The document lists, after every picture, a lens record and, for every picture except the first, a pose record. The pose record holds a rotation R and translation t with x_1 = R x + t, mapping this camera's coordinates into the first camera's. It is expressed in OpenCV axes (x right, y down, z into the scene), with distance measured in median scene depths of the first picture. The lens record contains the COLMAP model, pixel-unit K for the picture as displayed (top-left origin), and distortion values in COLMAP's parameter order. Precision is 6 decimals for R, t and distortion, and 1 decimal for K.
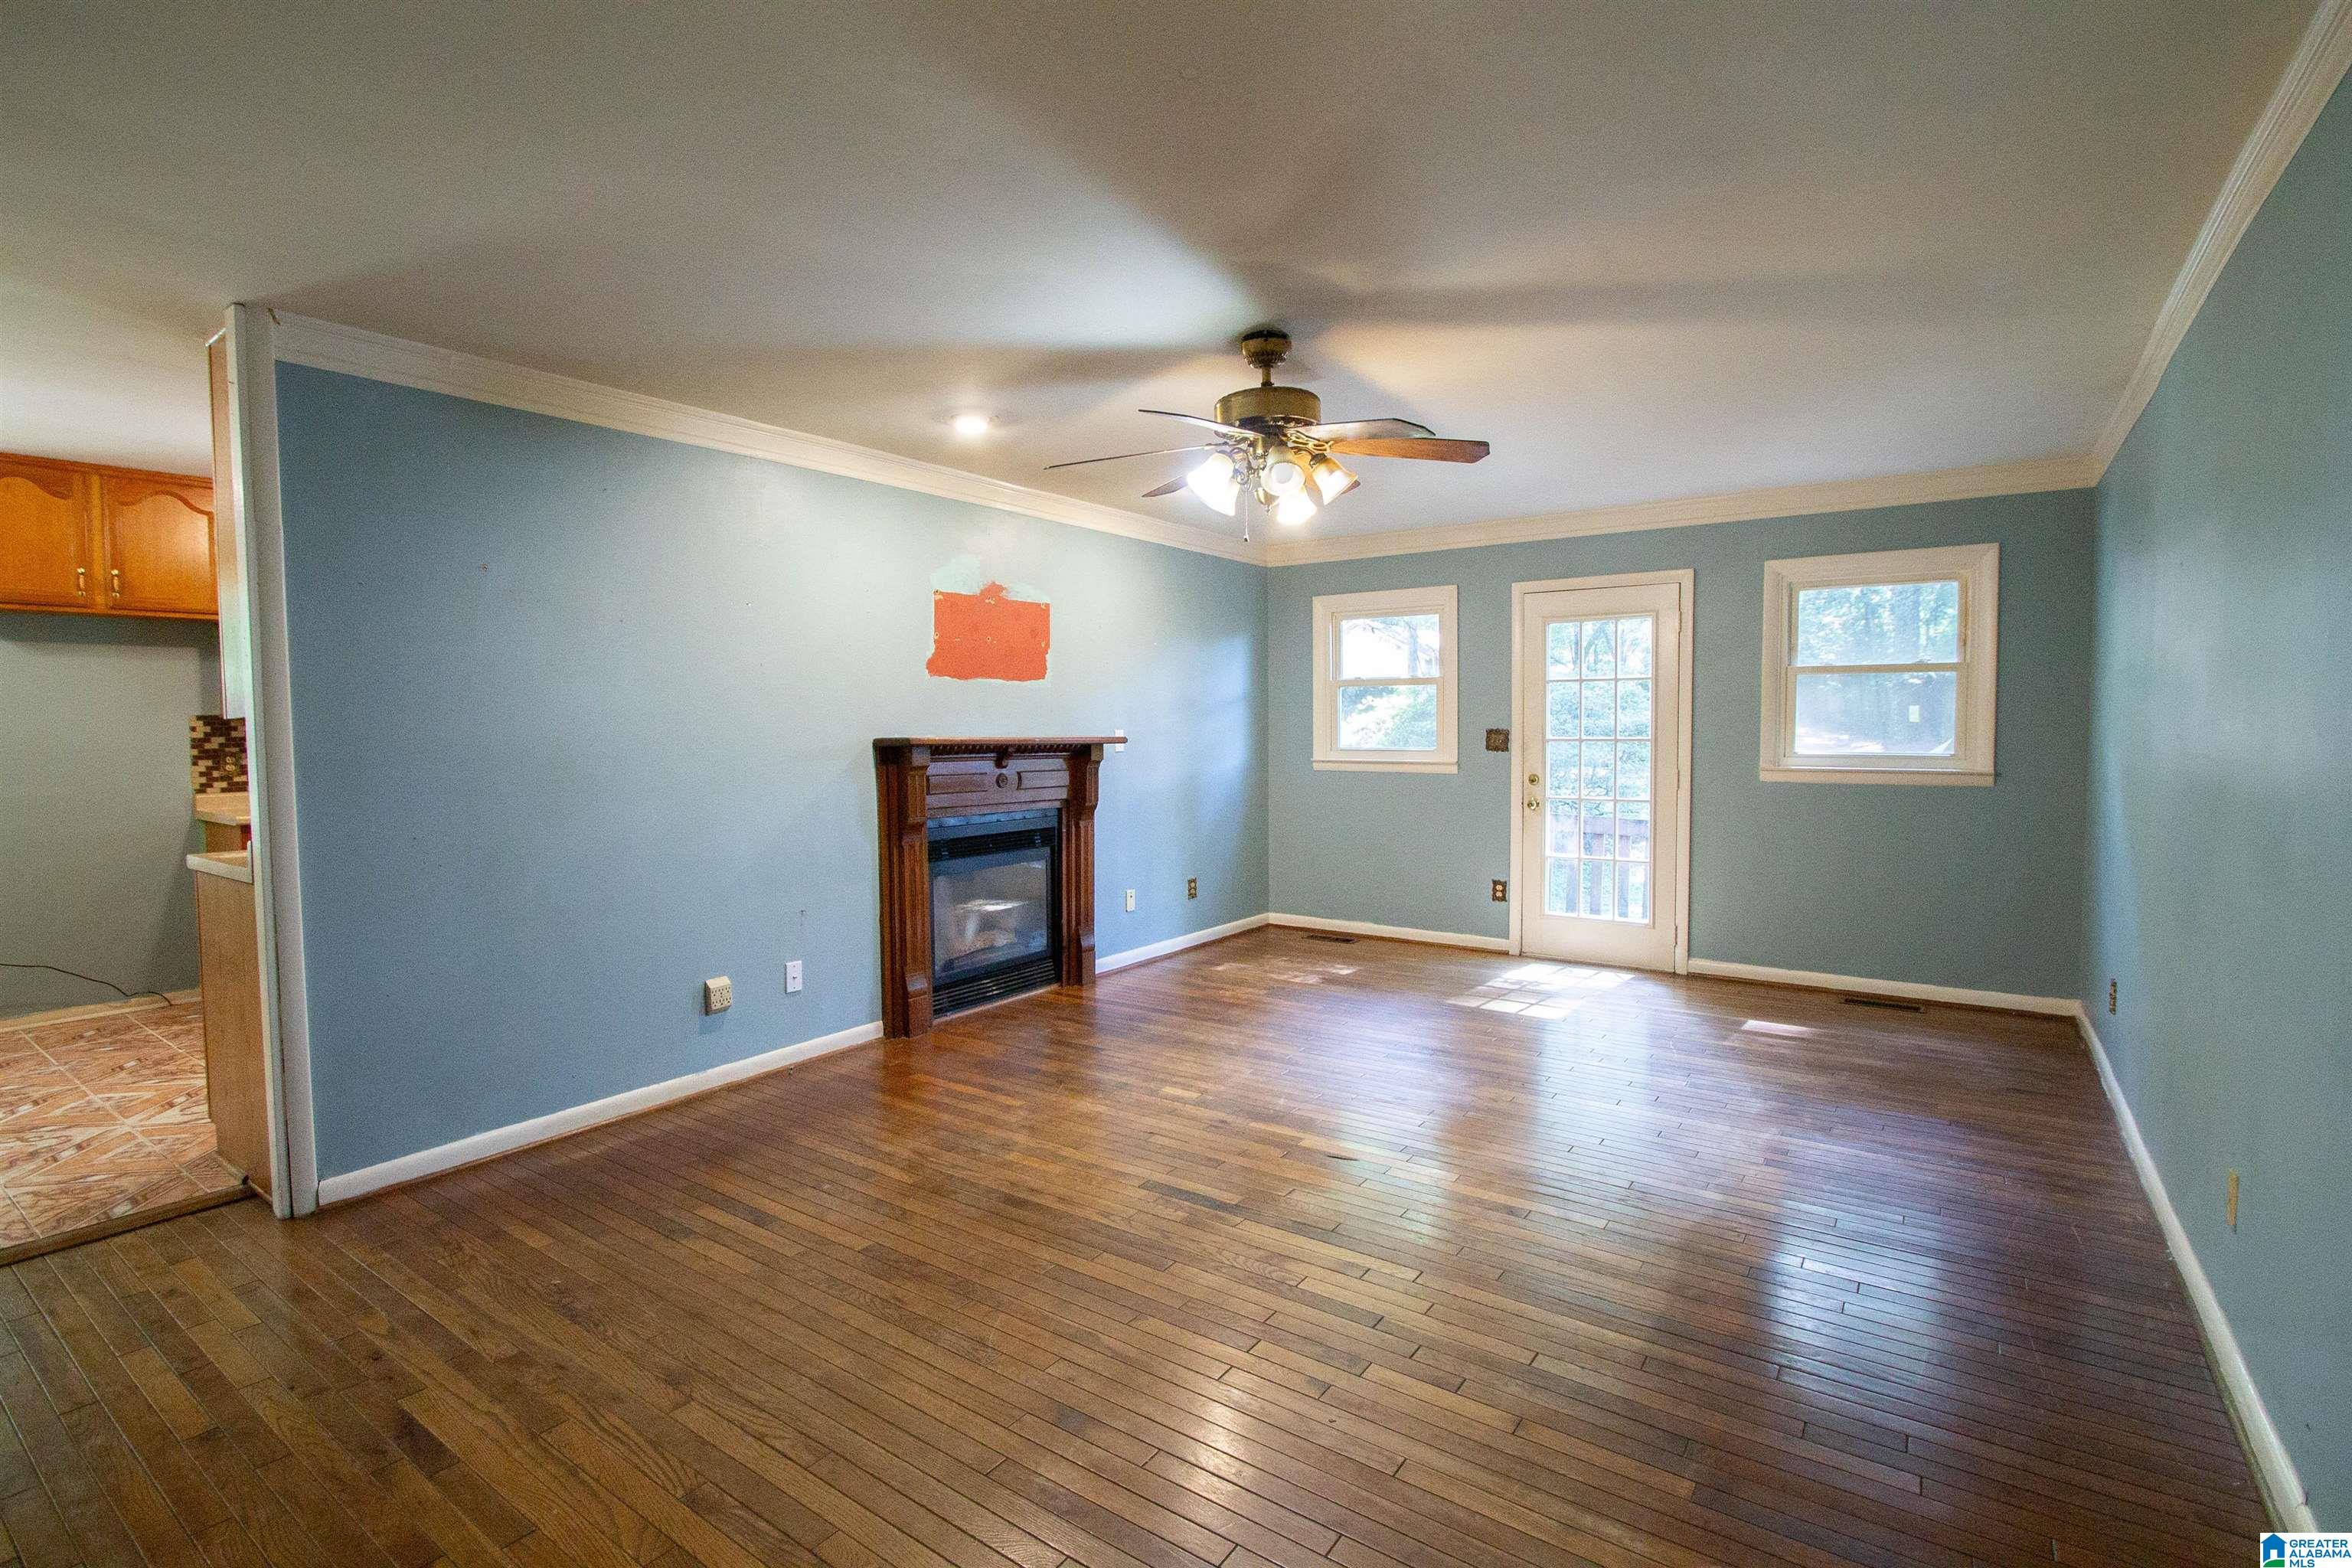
lens RADIAL K [[1105.2, 0, 1183.7], [0, 1105.2, 778.1], [0, 0, 1]] dist [-0.024639, 0.004842]
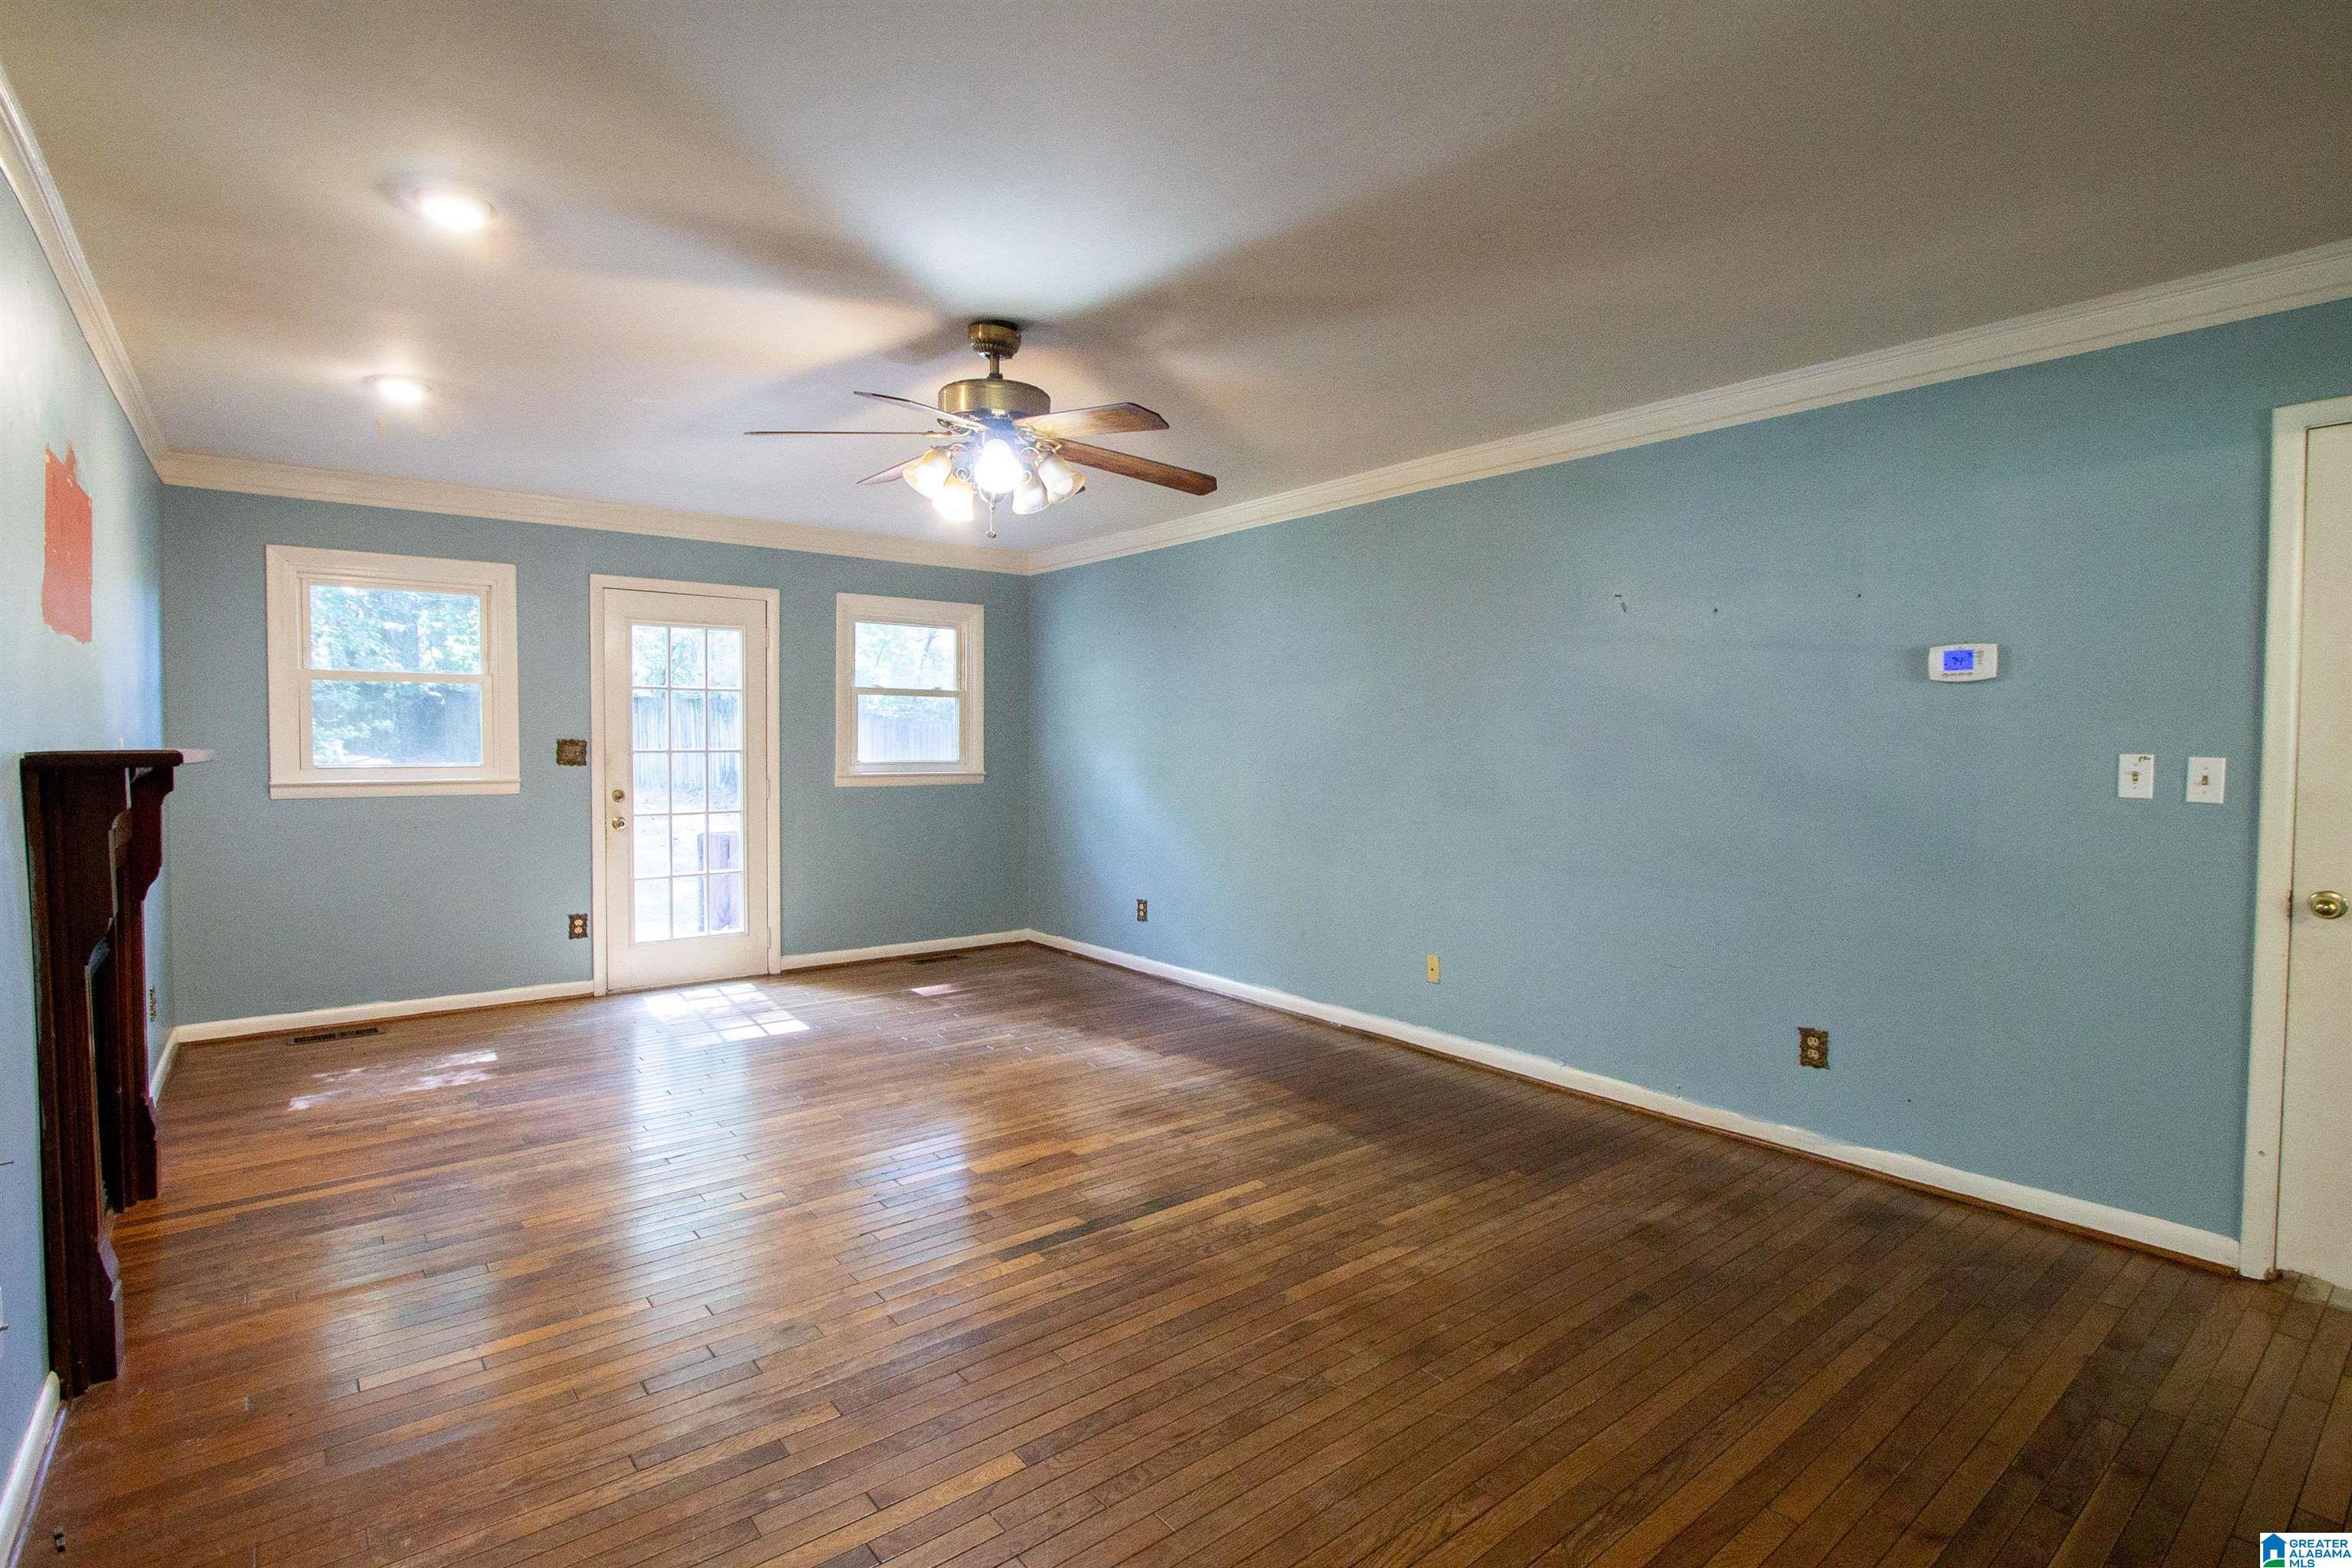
lens RADIAL K [[1105.2, 0, 1183.3], [0, 1105.2, 776.0], [0, 0, 1]] dist [-0.024639, 0.004842]
pose [[0.275524, -0.026450, 0.960930, -0.454228], [0.040251, 0.999062, 0.015958, -0.011479], [-0.960451, 0.034281, 0.276330, 0.334960]]
